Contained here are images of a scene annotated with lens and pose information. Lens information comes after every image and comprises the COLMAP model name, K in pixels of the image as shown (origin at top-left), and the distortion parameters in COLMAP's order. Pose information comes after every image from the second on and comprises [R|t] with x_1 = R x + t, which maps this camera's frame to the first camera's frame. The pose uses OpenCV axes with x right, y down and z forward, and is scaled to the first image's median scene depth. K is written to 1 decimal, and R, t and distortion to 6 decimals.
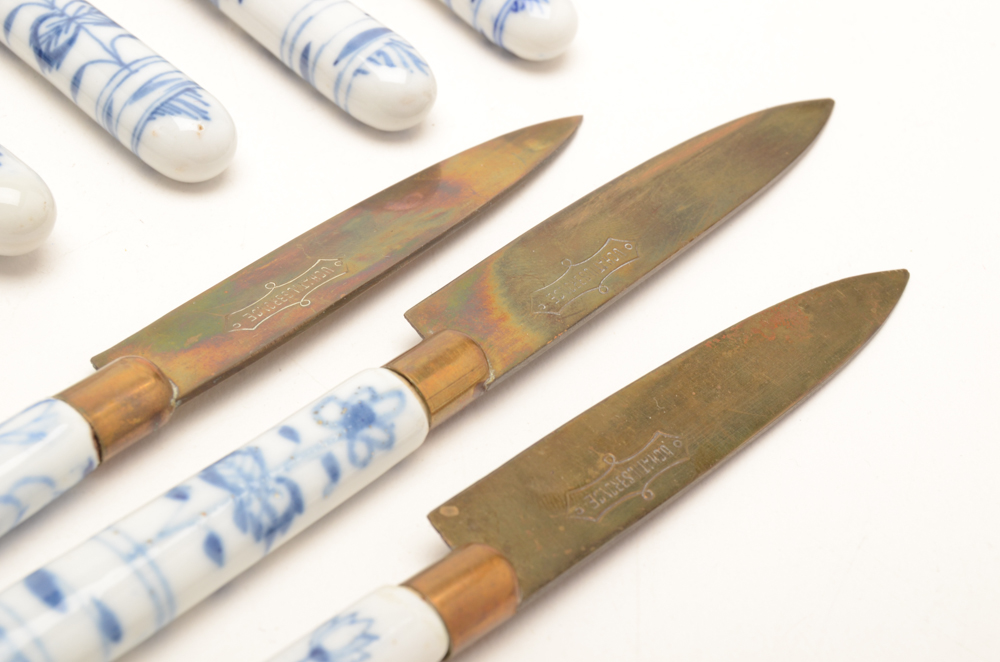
lens RADIAL K [[2155.3, 0, 500.0], [0, 2155.3, 331.0], [0, 0, 1]] dist [-0.036062, -0.036084]
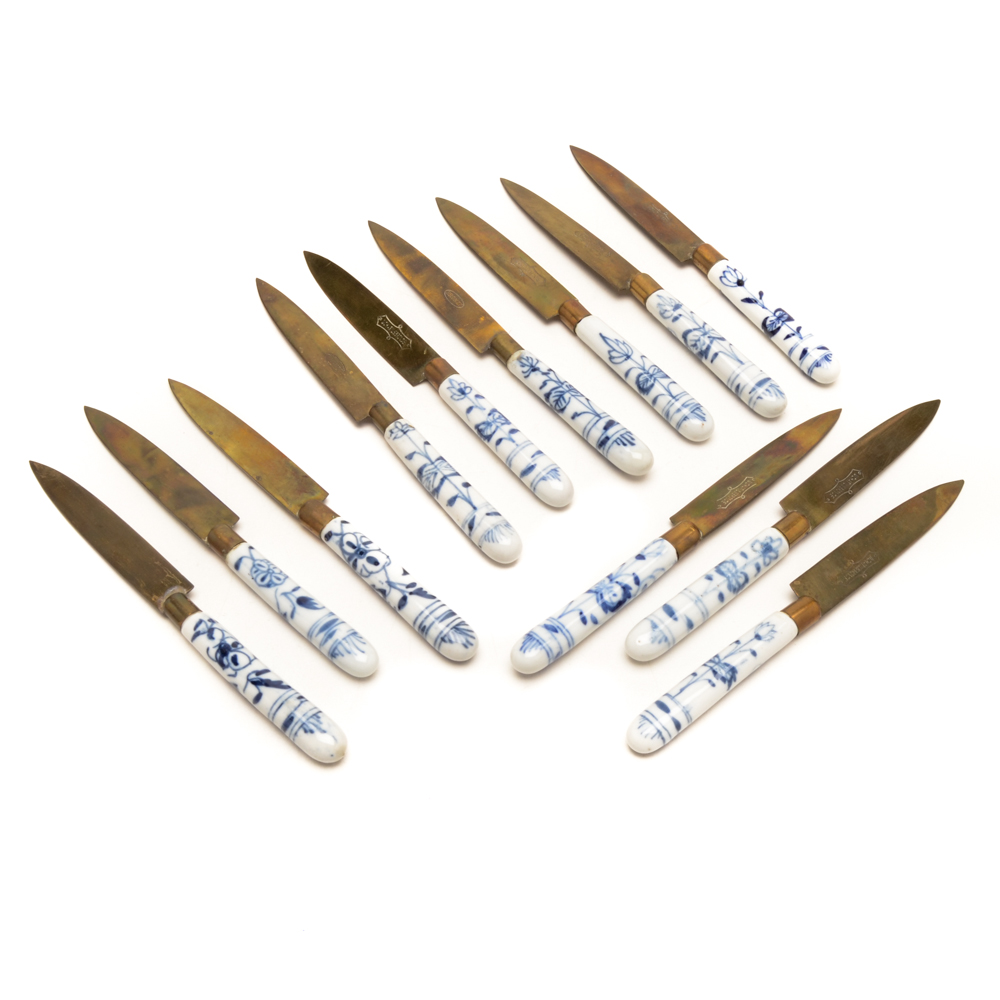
lens RADIAL K [[1329.4, 0, 500.0], [0, 1329.4, 500.0], [0, 0, 1]] dist [-0.095358, -0.012115]
pose [[0.987660, 0.039134, -0.151643, -0.144852], [-0.008373, 0.980086, 0.198397, -0.358145], [0.156387, -0.194680, 0.968320, -0.743904]]
